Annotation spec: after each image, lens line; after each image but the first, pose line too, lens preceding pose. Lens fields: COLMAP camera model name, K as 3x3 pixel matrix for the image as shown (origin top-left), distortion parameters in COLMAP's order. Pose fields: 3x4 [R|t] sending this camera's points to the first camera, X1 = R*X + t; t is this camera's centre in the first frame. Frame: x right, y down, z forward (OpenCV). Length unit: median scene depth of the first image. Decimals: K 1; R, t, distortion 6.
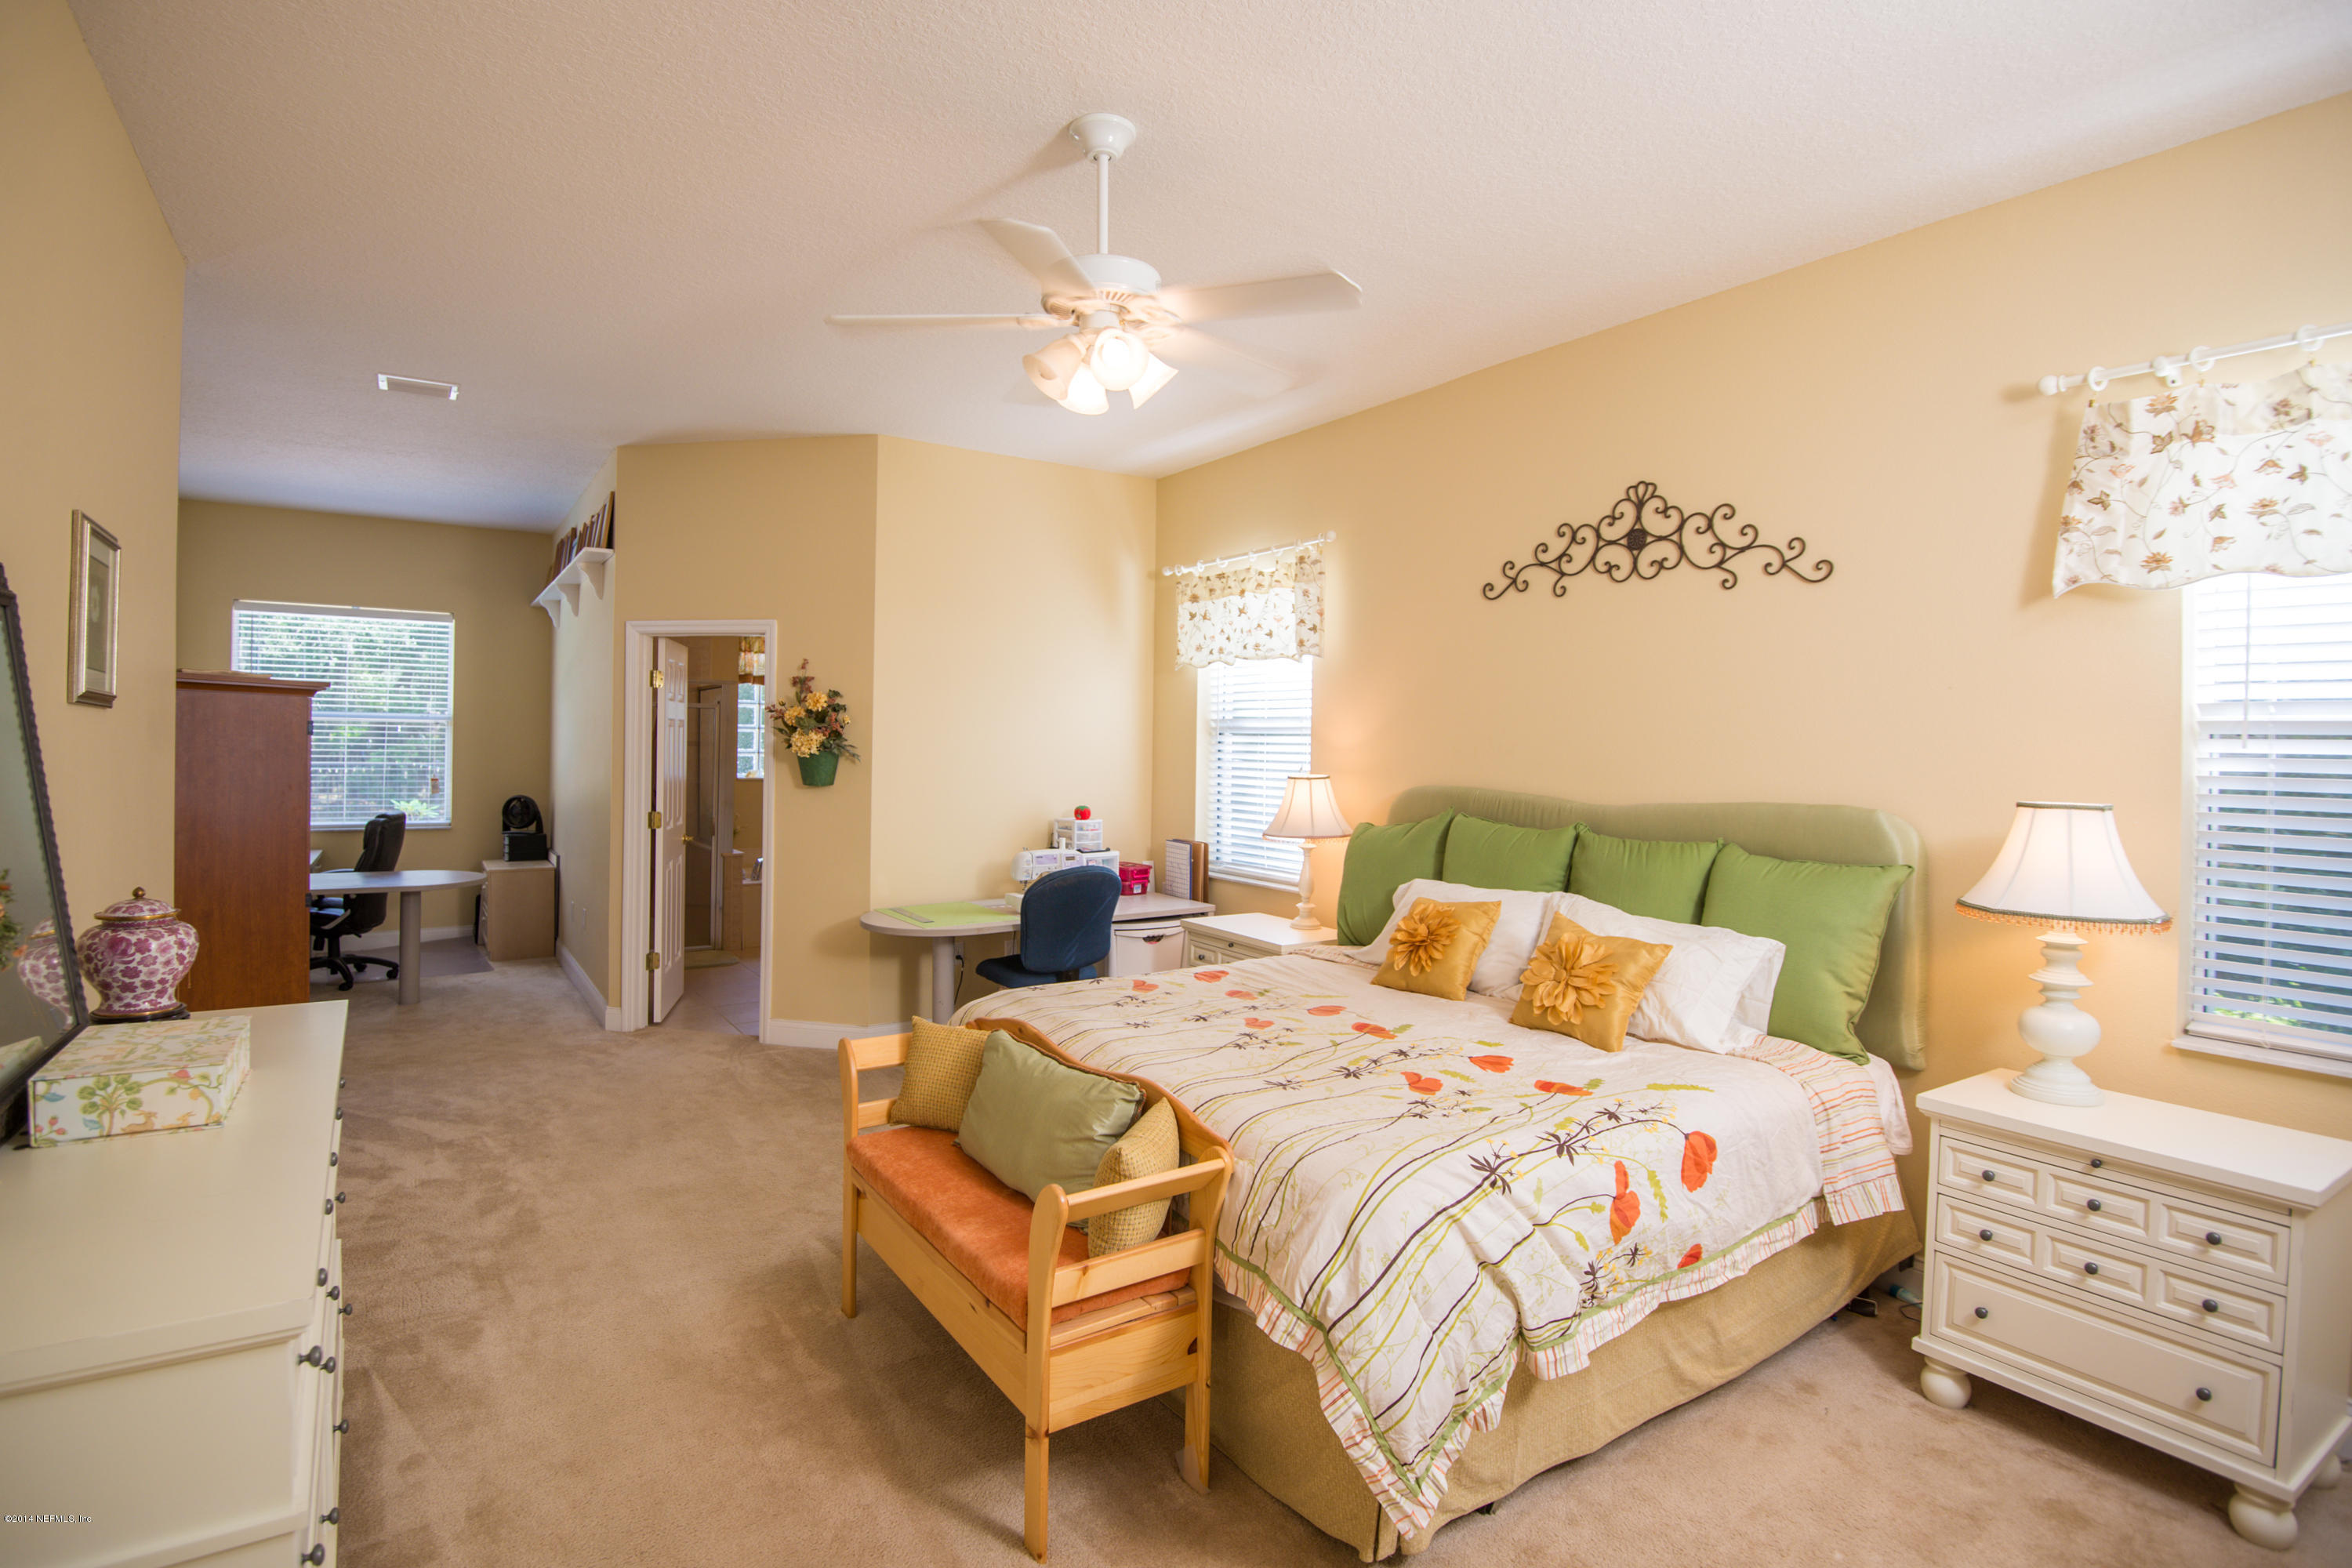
lens RADIAL K [[1157.2, 0, 1171.5], [0, 1157.2, 768.5], [0, 0, 1]] dist [0.001058, -0.000381]
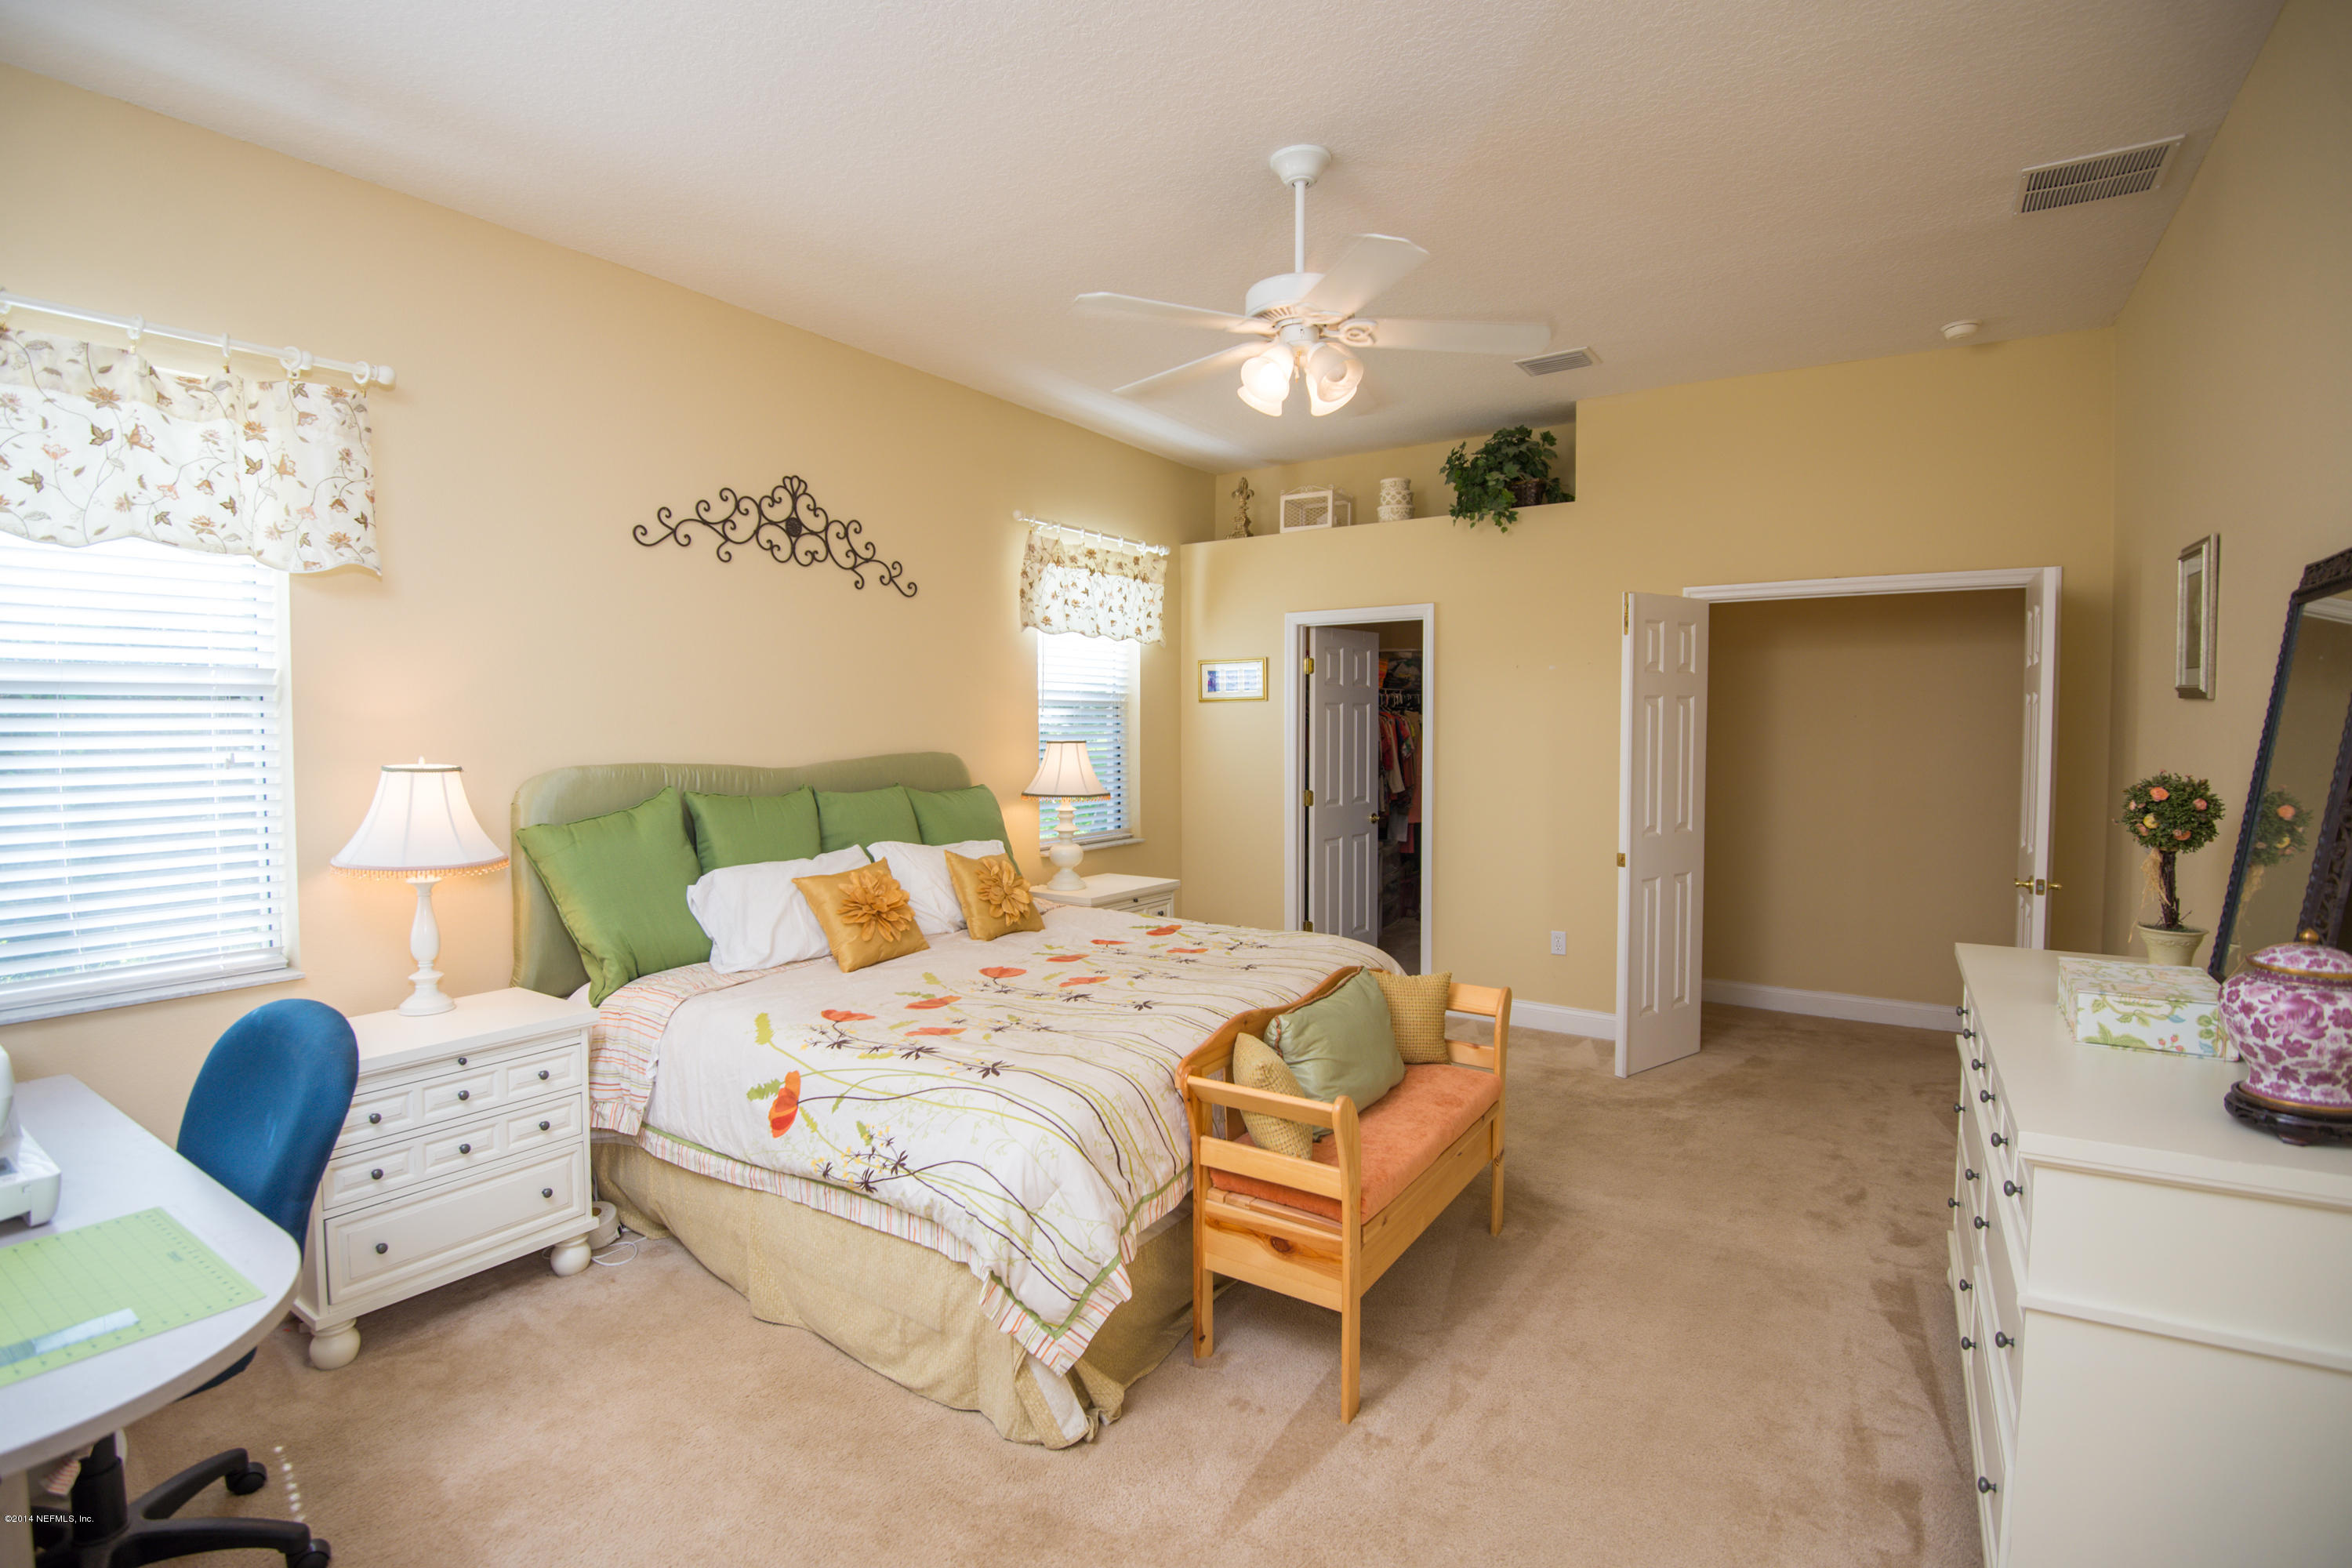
lens RADIAL K [[1157.2, 0, 1161.9], [0, 1157.2, 772.3], [0, 0, 1]] dist [0.001058, -0.000381]
pose [[-0.407339, -0.058550, 0.911398, -0.765408], [0.016187, 0.997323, 0.071304, -0.037189], [-0.913134, 0.043798, -0.405301, 1.138420]]
